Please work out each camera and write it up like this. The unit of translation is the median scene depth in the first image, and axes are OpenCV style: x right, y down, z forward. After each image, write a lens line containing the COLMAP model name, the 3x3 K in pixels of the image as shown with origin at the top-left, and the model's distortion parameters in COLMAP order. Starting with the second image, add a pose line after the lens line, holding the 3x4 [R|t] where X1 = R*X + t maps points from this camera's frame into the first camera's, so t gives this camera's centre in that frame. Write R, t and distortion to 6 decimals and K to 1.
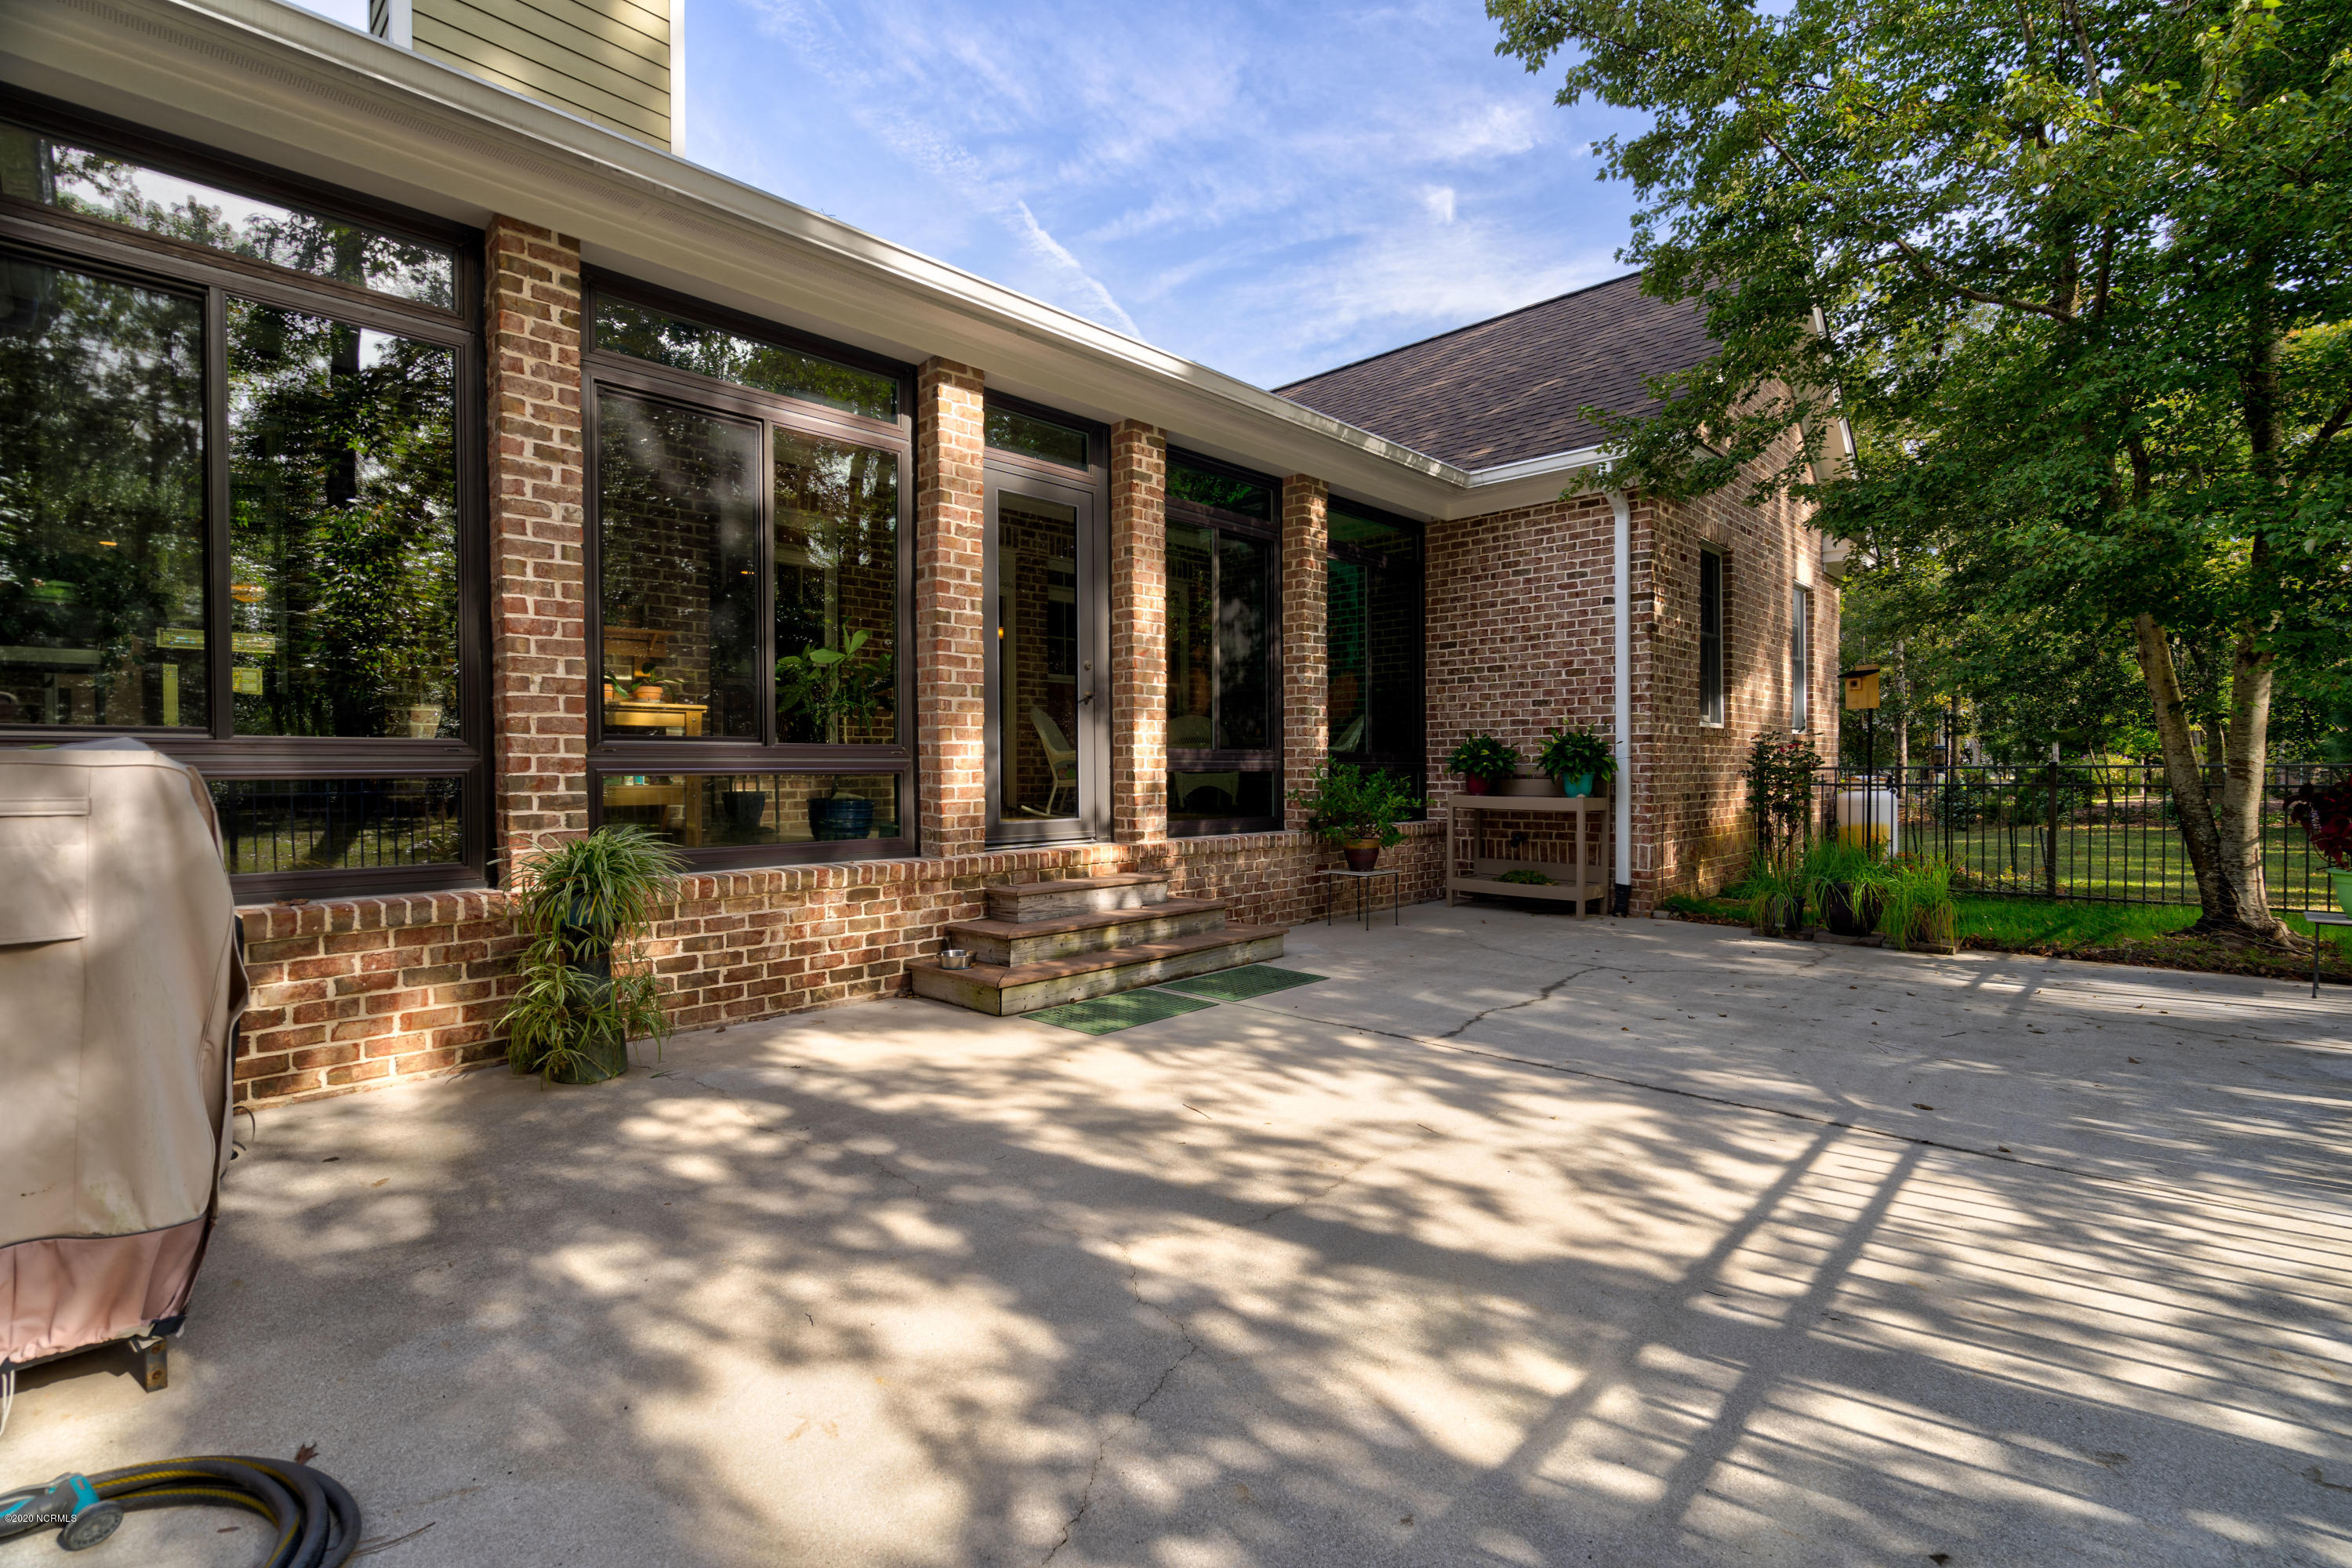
lens RADIAL K [[1075.0, 0, 1195.5], [0, 1075.0, 768.5], [0, 0, 1]] dist [-0.001929, 0.000969]
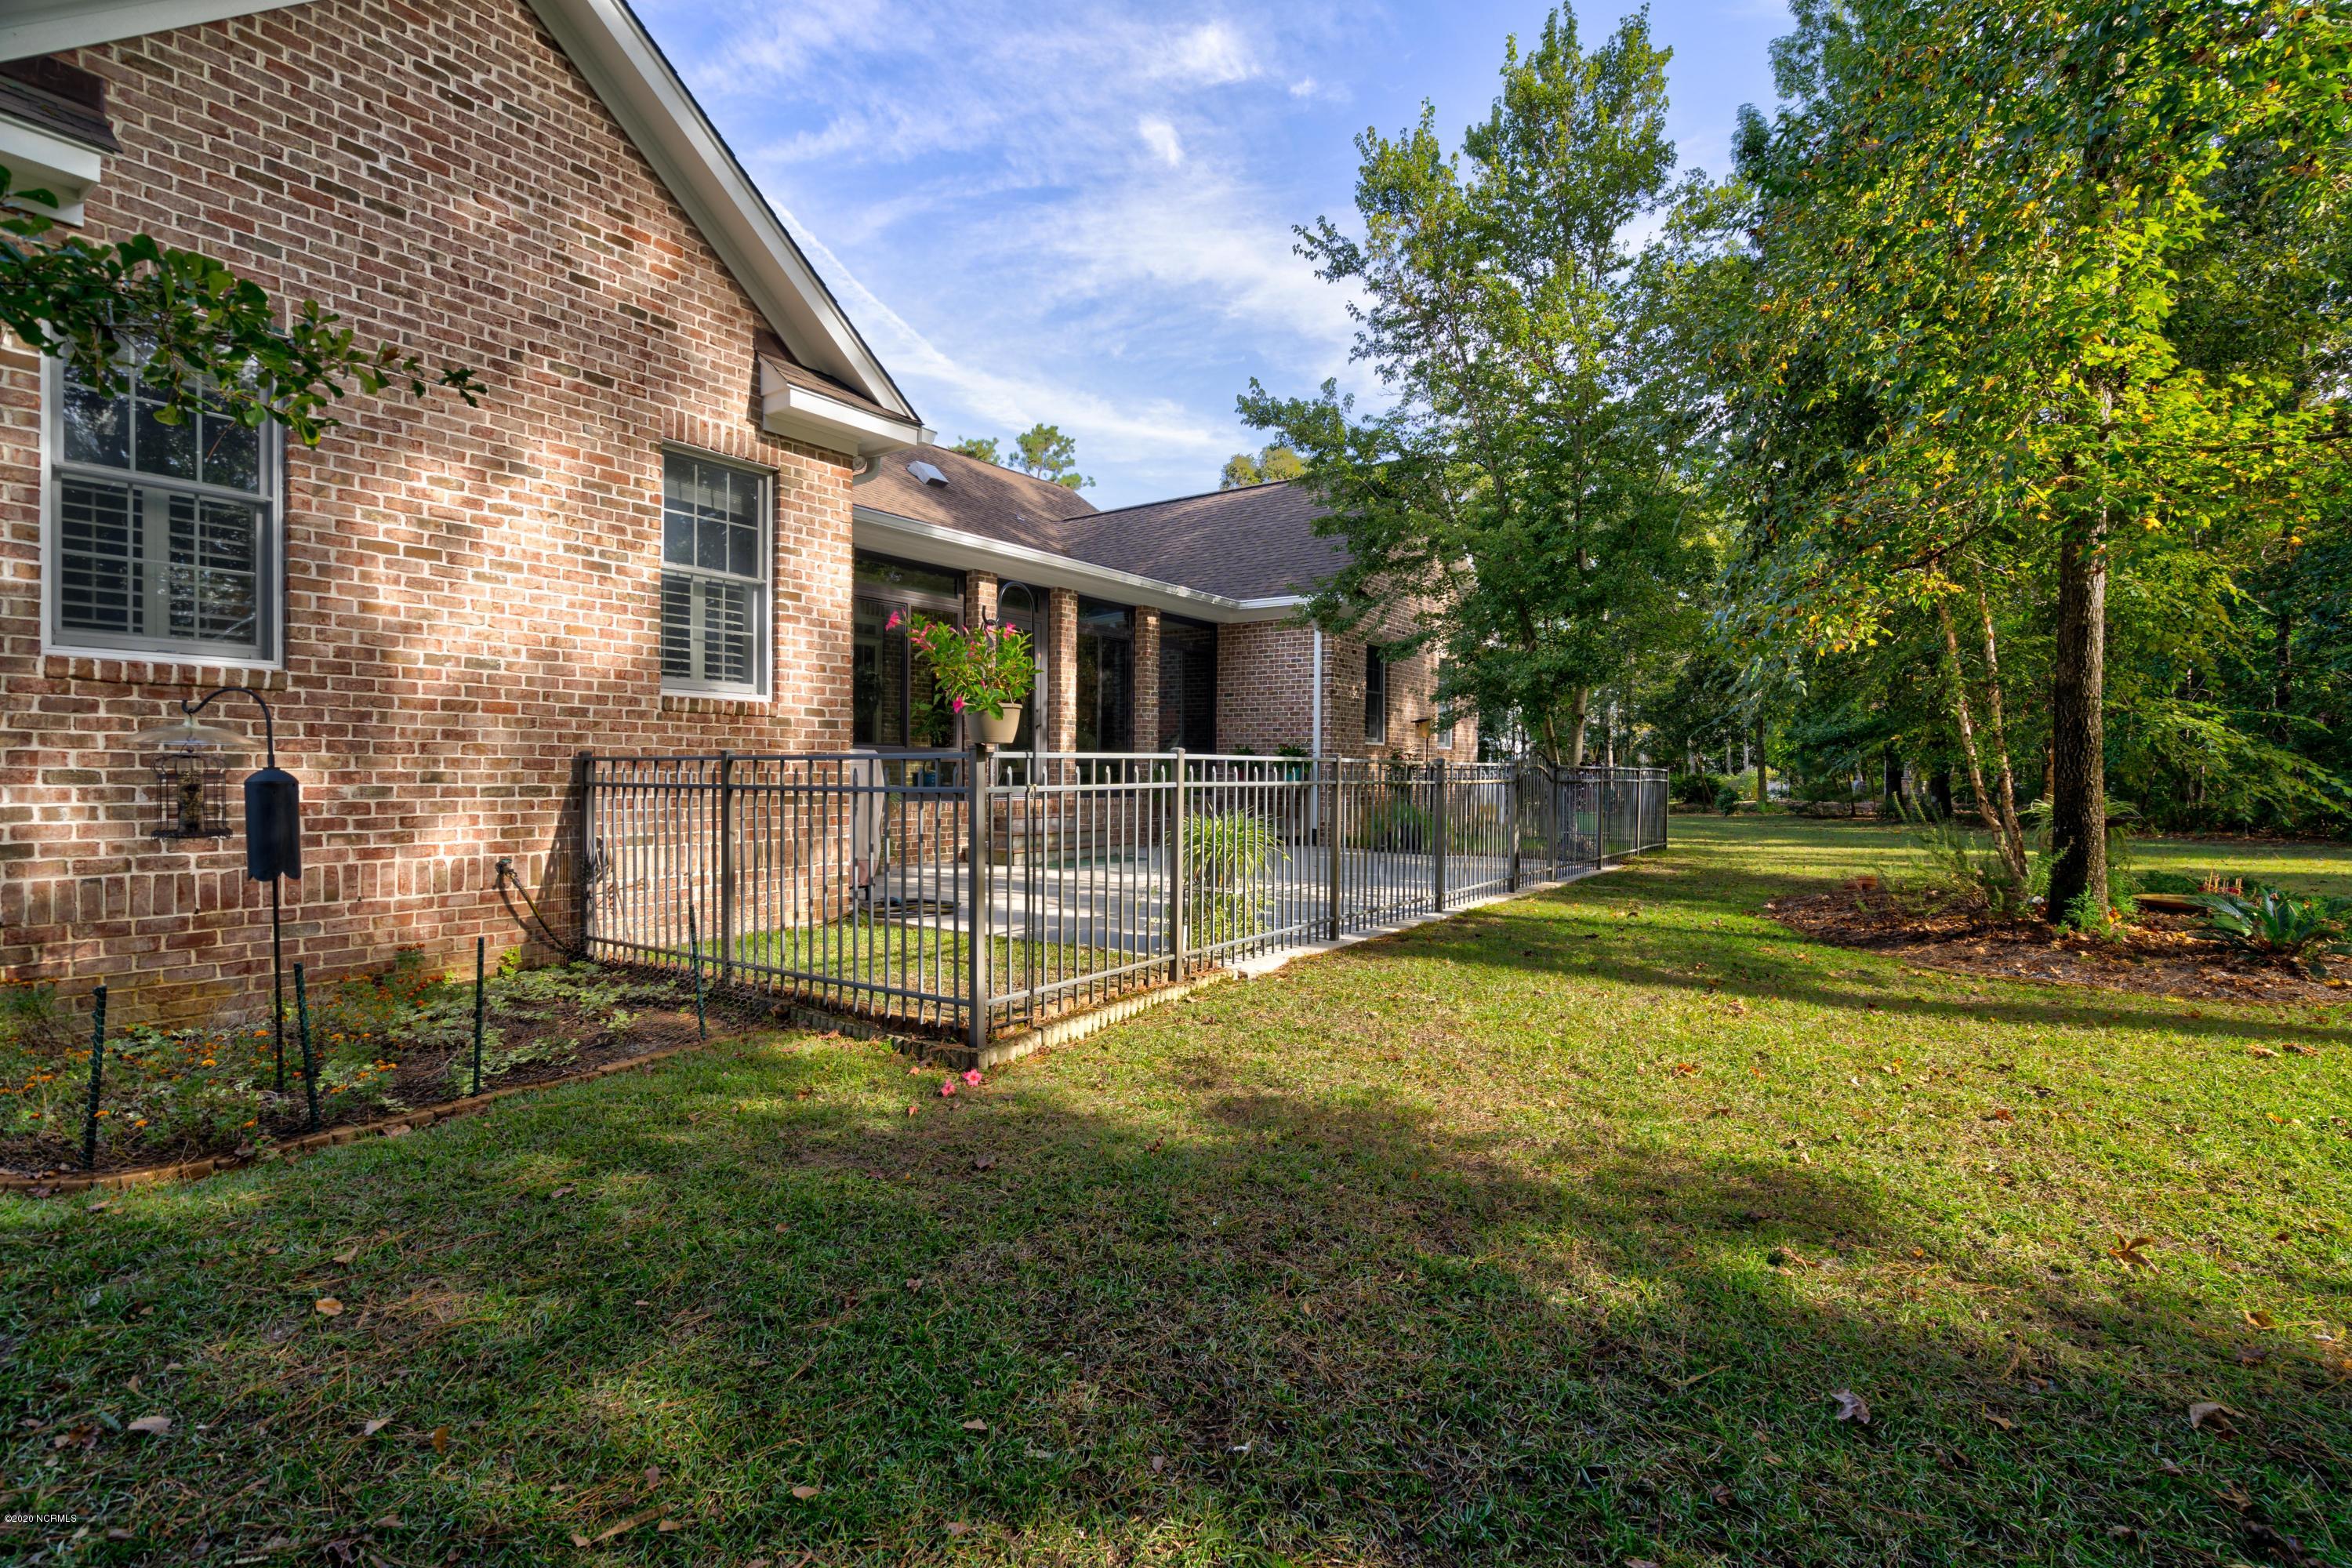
lens RADIAL K [[1075.0, 0, 1195.5], [0, 1075.0, 768.5], [0, 0, 1]] dist [-0.001929, 0.000969]
pose [[0.986035, 0.004611, 0.166477, -0.120043], [-0.004475, 0.999989, -0.001196, 0.006213], [-0.166480, 0.000434, 0.986045, -0.808719]]
